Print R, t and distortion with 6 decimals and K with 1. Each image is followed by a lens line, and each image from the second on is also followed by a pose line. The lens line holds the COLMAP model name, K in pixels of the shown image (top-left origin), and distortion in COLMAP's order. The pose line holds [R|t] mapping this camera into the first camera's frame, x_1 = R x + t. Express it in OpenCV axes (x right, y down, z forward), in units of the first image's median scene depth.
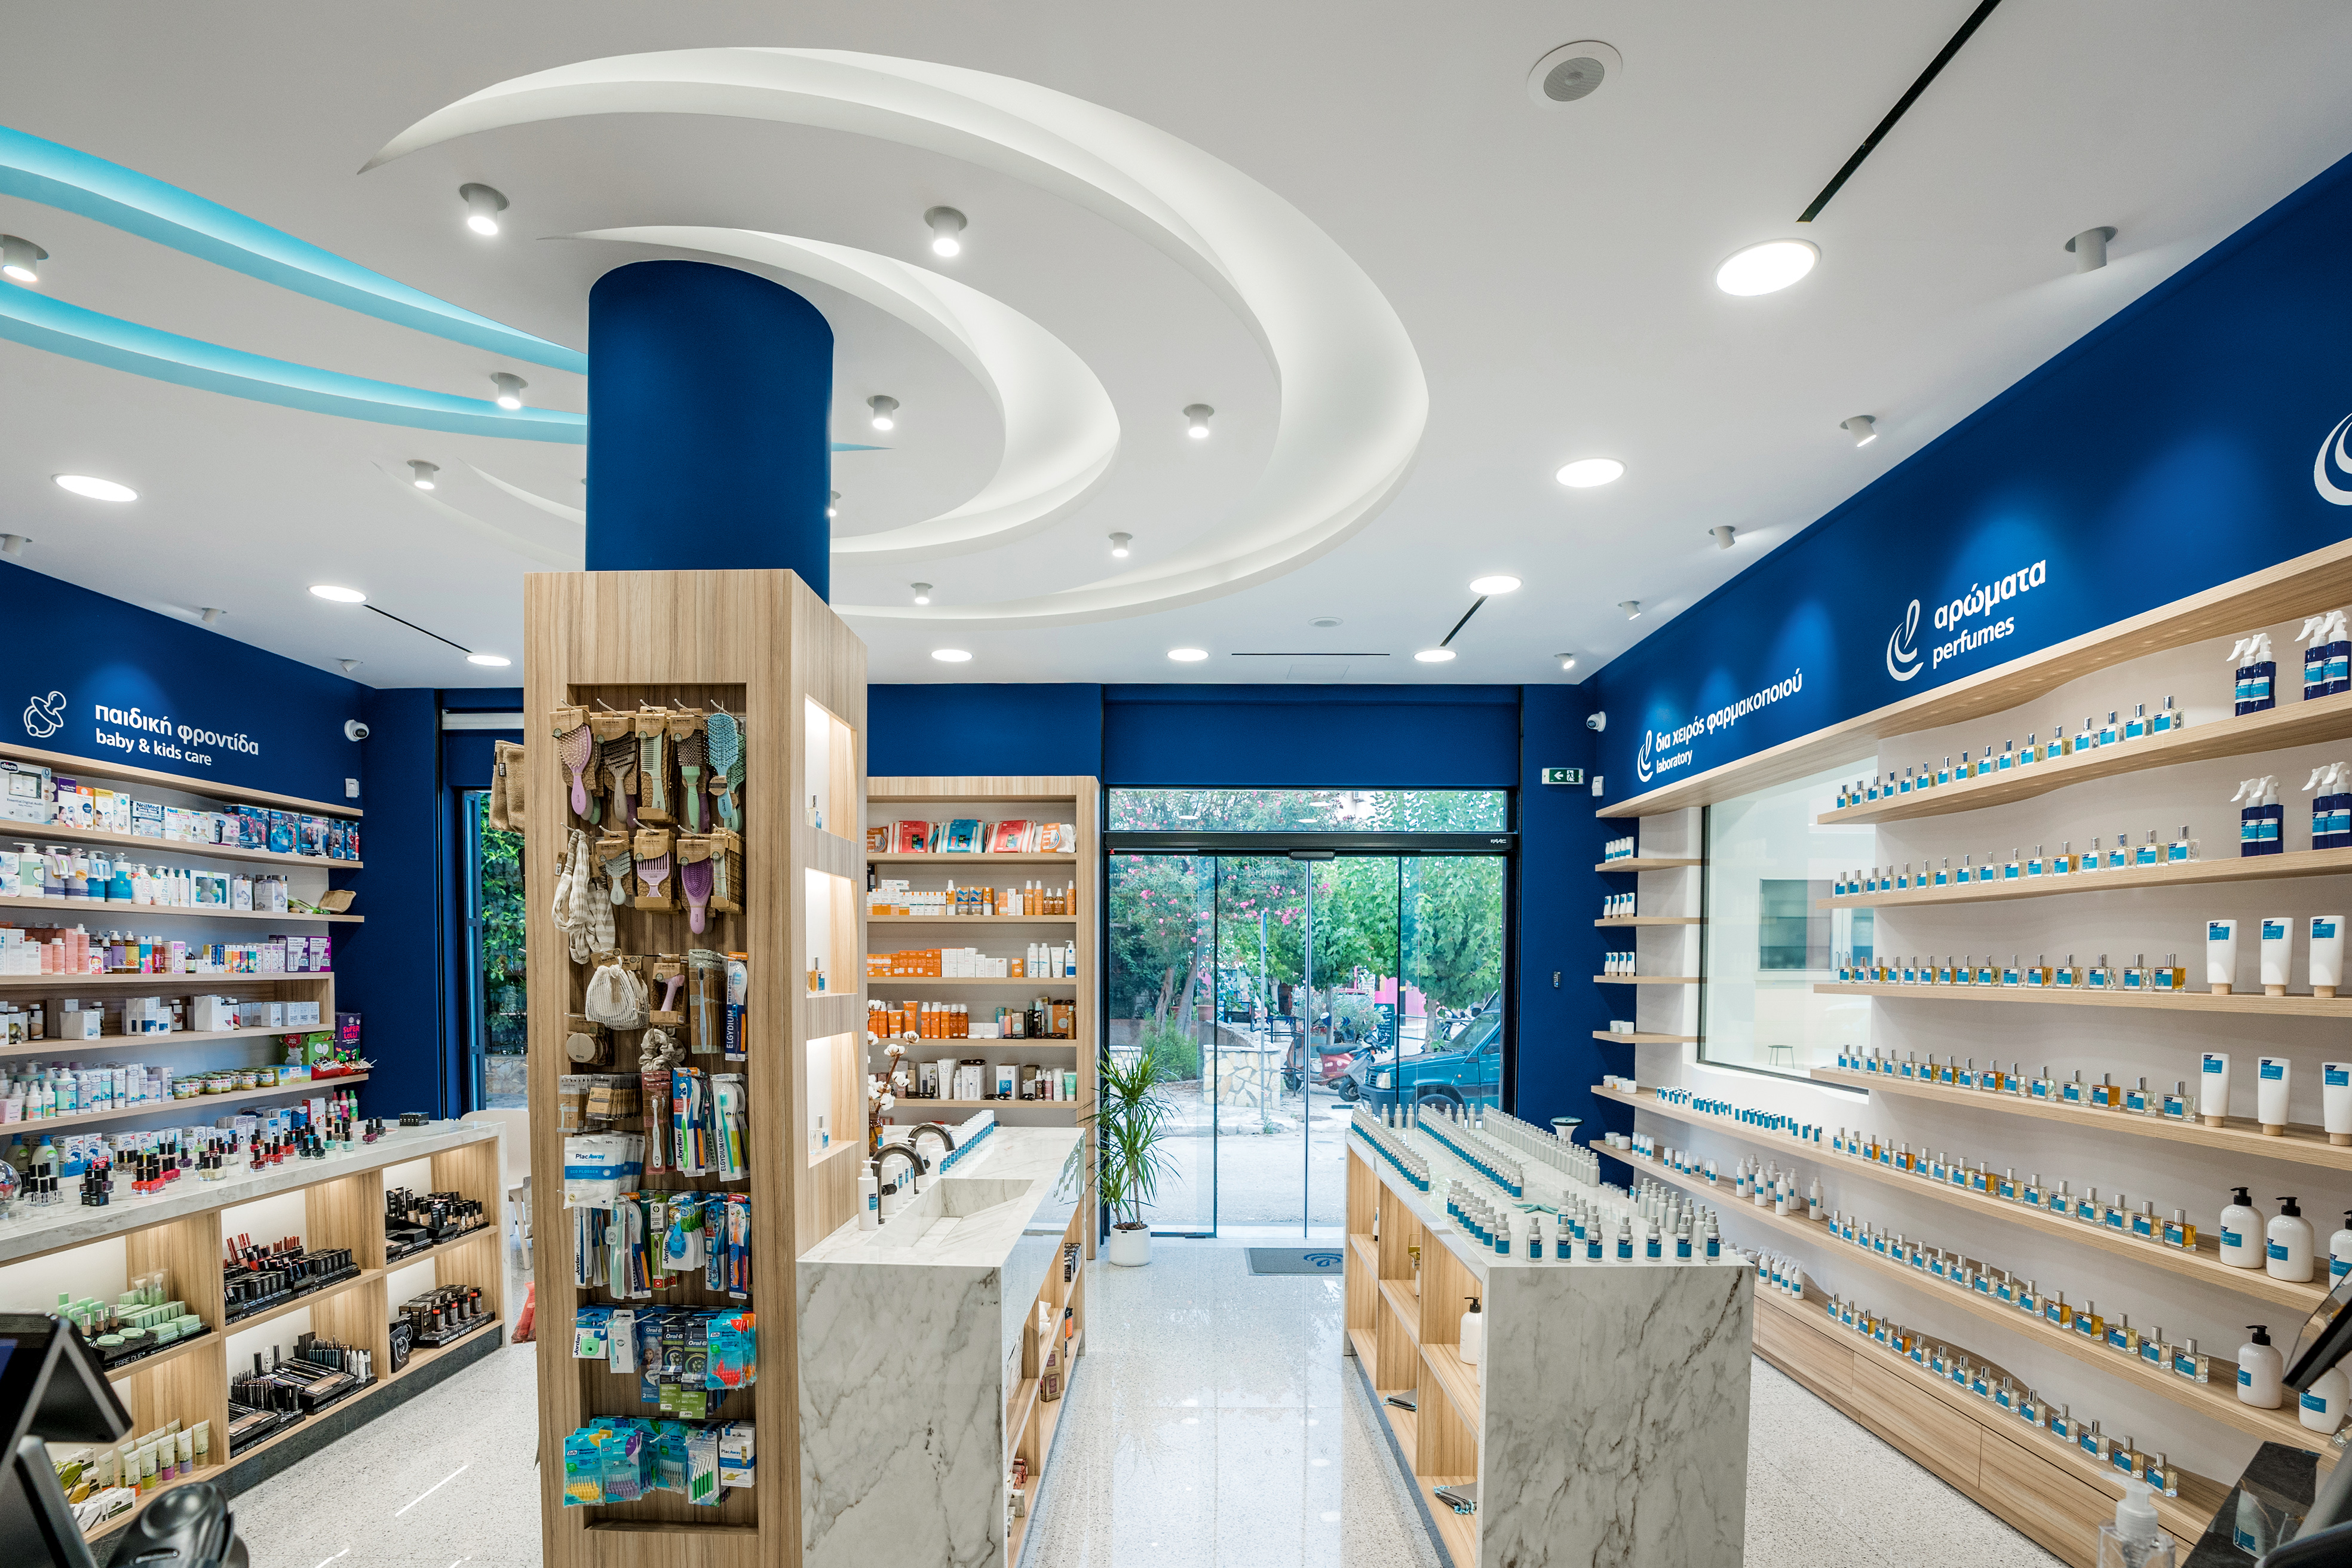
lens RADIAL K [[1106.9, 0, 1168.2], [0, 1106.9, 1021.4], [0, 0, 1]] dist [-0.072801, 0.017385]
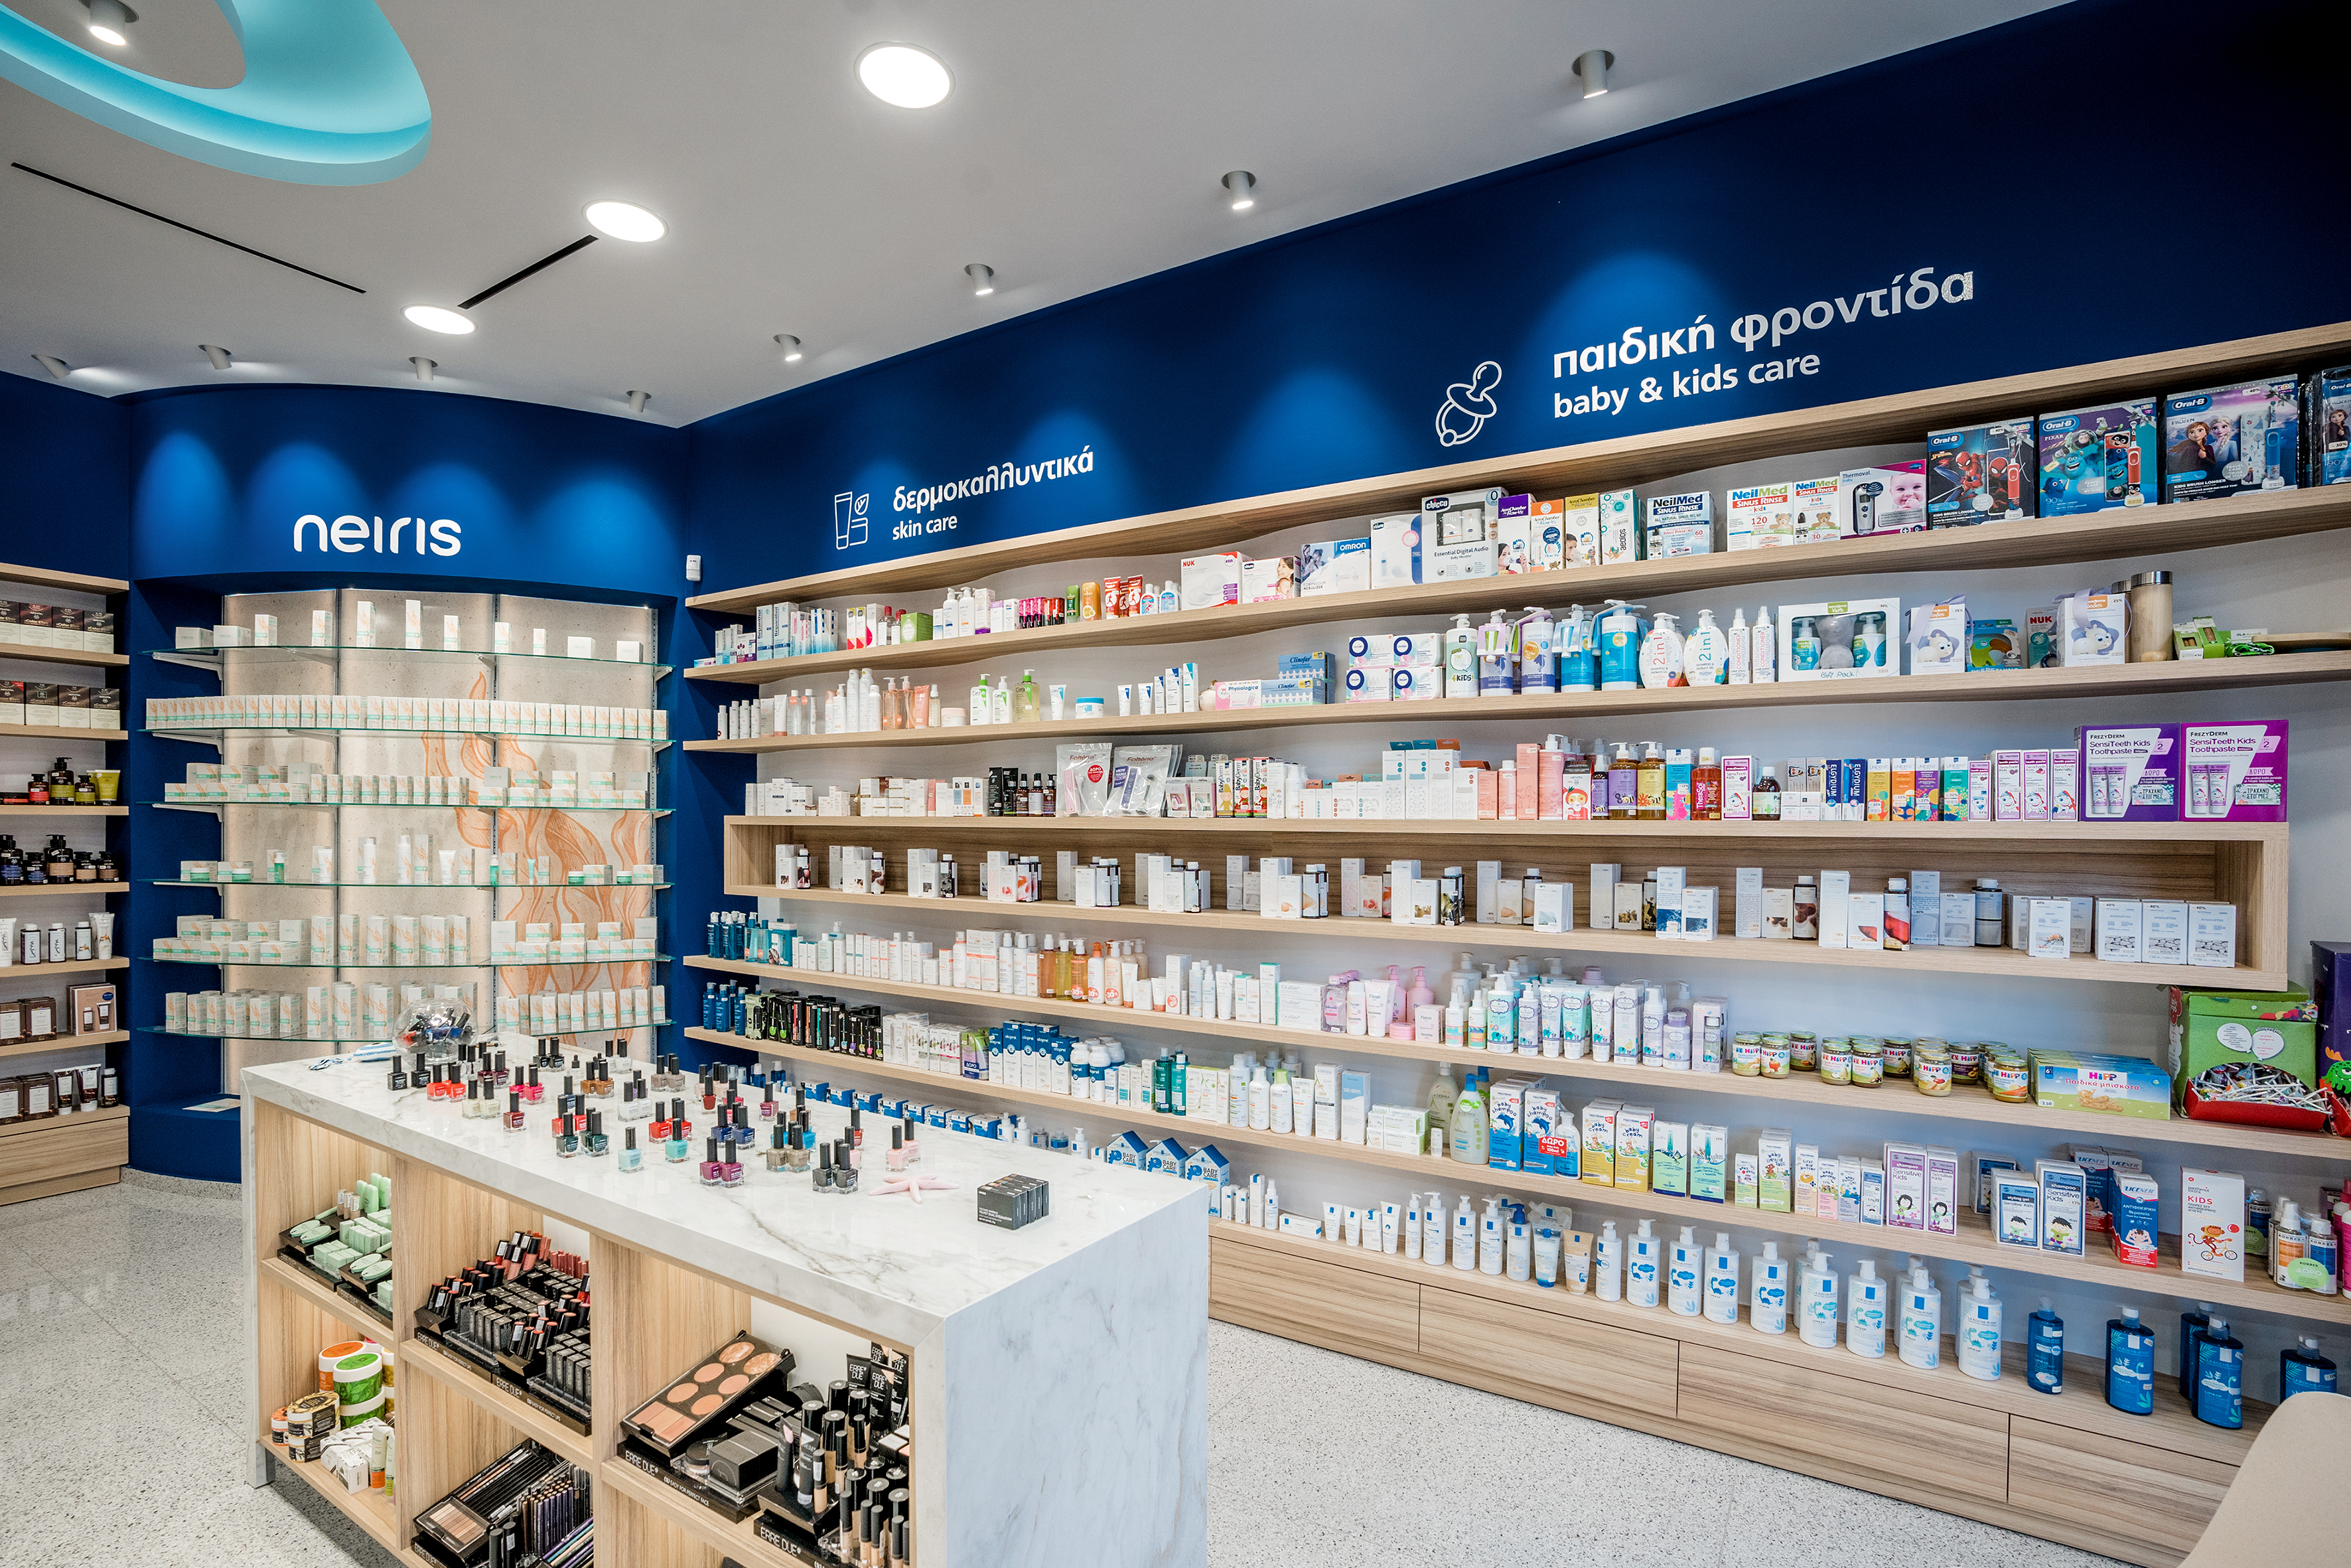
lens RADIAL K [[1134.2, 0, 1168.8], [0, 1134.2, 822.8], [0, 0, 1]] dist [-0.078633, 0.033238]
pose [[-0.536009, -0.009679, -0.844157, -0.351822], [-0.051626, 0.998439, 0.021332, -0.041058], [0.842632, 0.055014, -0.535672, 1.034325]]
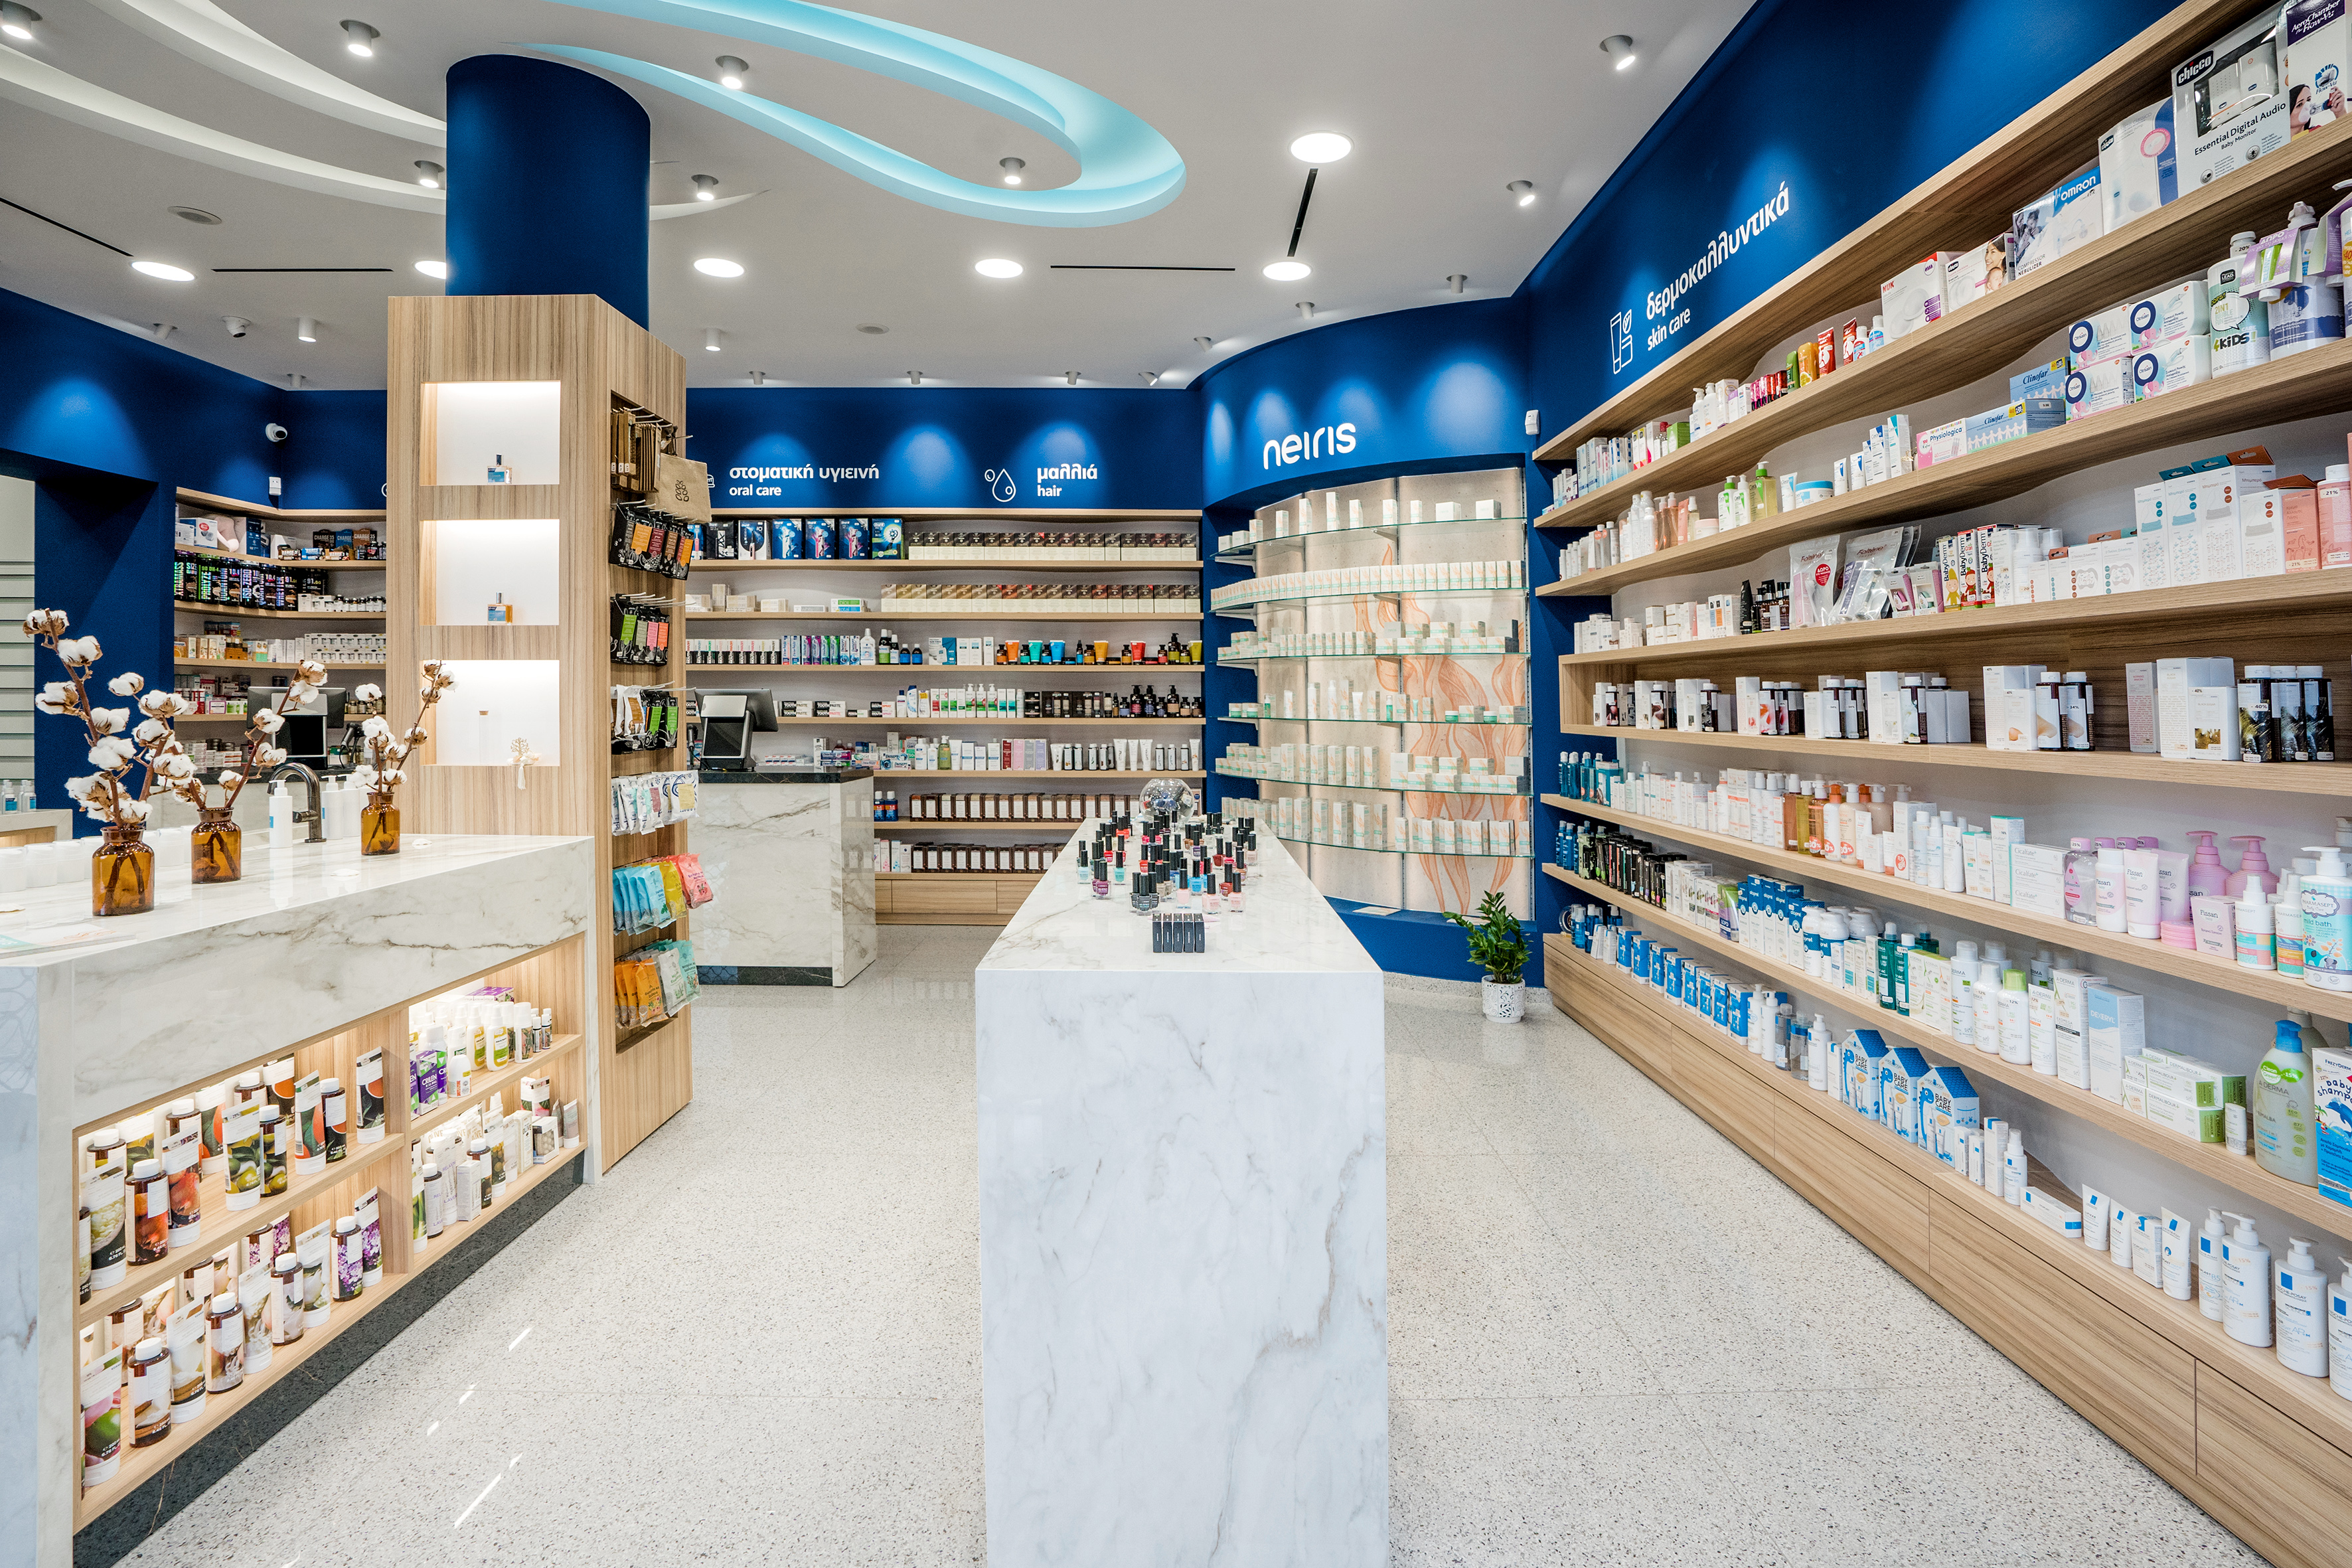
lens RADIAL K [[1144.0, 0, 1170.4], [0, 1144.0, 672.3], [0, 0, 1]] dist [-0.106590, 0.053980]
pose [[-0.999840, -0.017664, -0.002816, -0.596949], [-0.017728, 0.999541, 0.024568, -0.012408], [0.002381, 0.024614, -0.999694, 1.178253]]
